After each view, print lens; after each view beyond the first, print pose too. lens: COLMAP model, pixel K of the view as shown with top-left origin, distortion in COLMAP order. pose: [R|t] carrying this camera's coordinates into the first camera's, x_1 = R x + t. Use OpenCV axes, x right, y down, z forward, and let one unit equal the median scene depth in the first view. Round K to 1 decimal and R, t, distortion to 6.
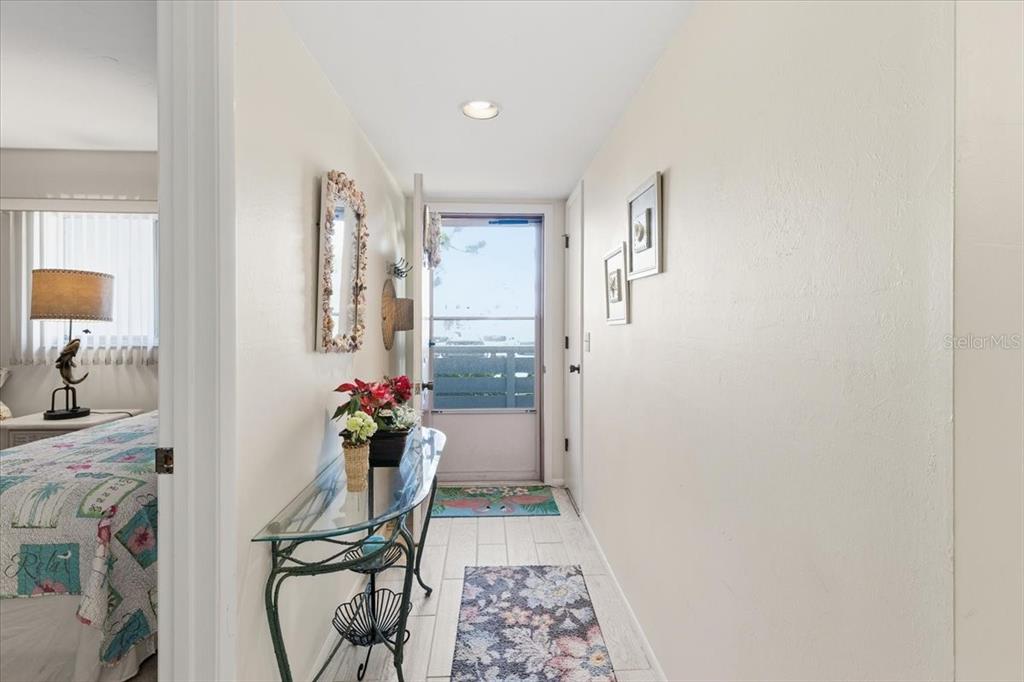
lens RADIAL K [[448.8, 0, 512.7], [0, 448.8, 327.2], [0, 0, 1]] dist [0.006591, 0.000386]
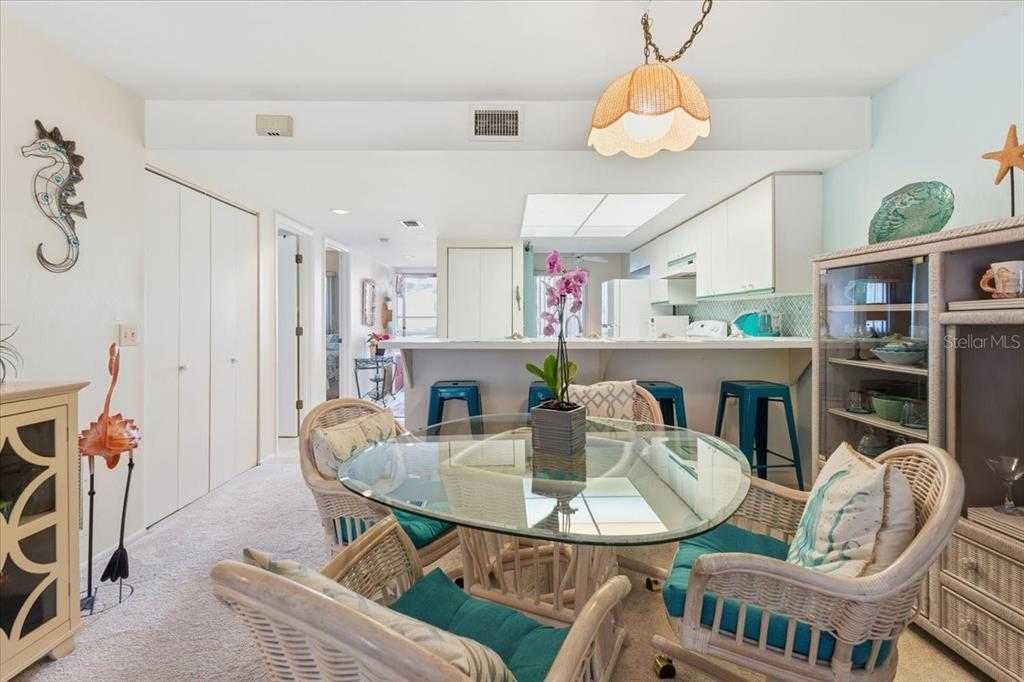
lens RADIAL K [[448.7, 0, 509.5], [0, 448.7, 317.4], [0, 0, 1]] dist [0.000597, 0.000058]
pose [[0.999366, 0.000868, -0.035591, 0.544557], [-0.001687, 0.999734, -0.023005, 0.040974], [0.035562, 0.023050, 0.999102, -1.589191]]
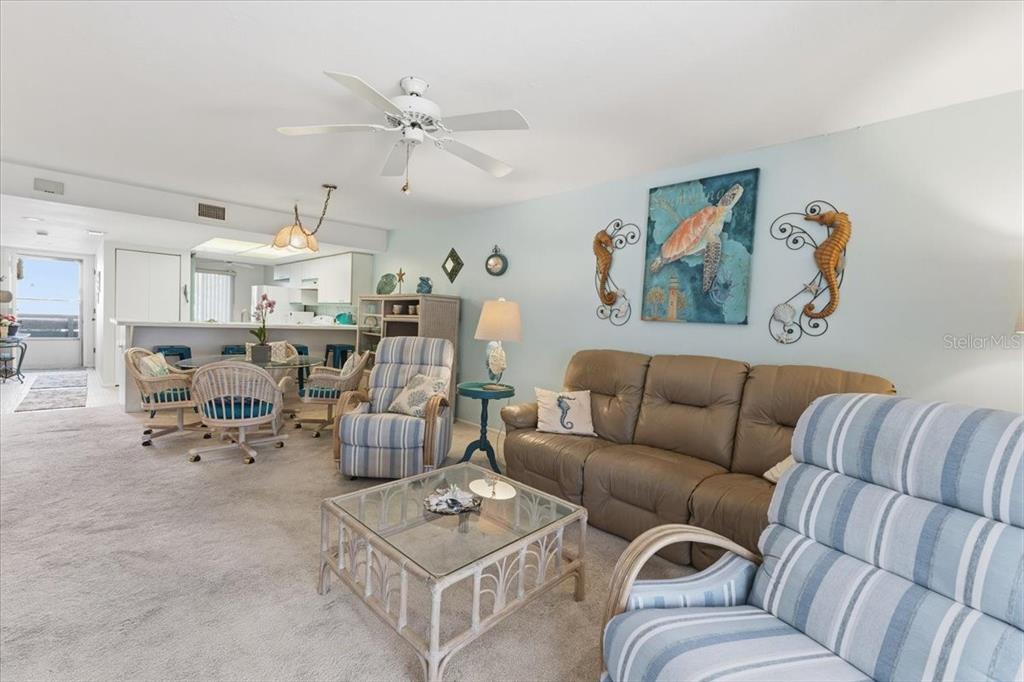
lens RADIAL K [[429.8, 0, 502.8], [0, 429.8, 344.5], [0, 0, 1]] dist [0.000935, 0.000157]
pose [[0.734777, -0.002345, 0.678304, 0.183239], [-0.036932, 0.998372, 0.043458, 0.037044], [-0.677302, -0.056983, 0.733495, -2.718528]]
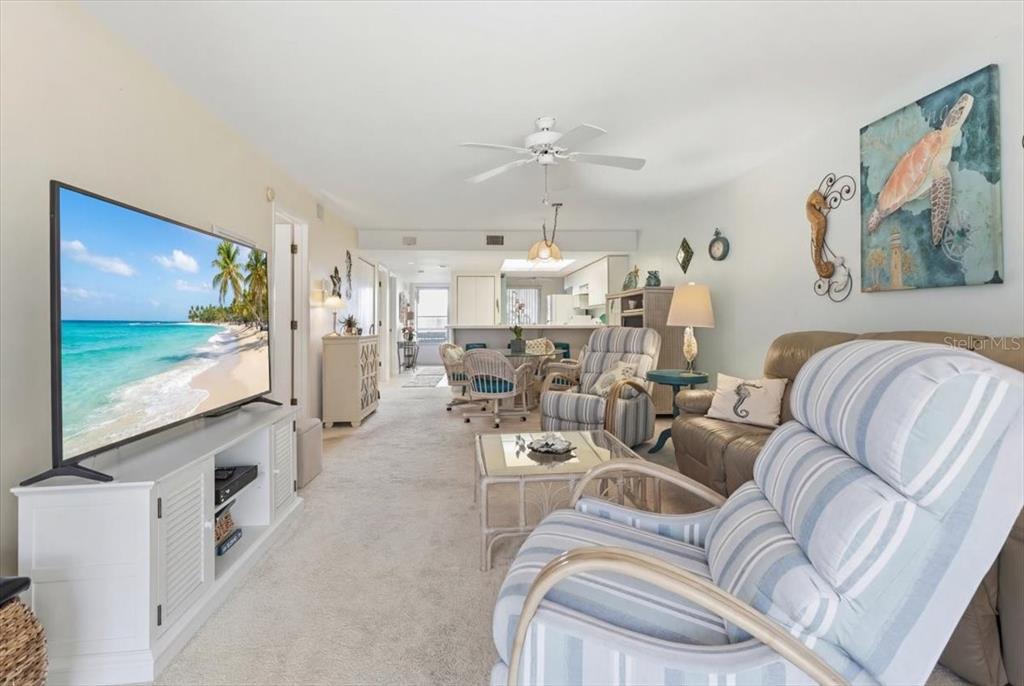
lens RADIAL K [[465.8, 0, 513.3], [0, 465.8, 325.5], [0, 0, 1]] dist [-0.011554, -0.000407]
pose [[0.998972, 0.000214, 0.045338, 0.471631], [0.000099, 0.999976, -0.006912, 0.088480], [-0.045339, 0.006909, 0.998948, -3.085795]]
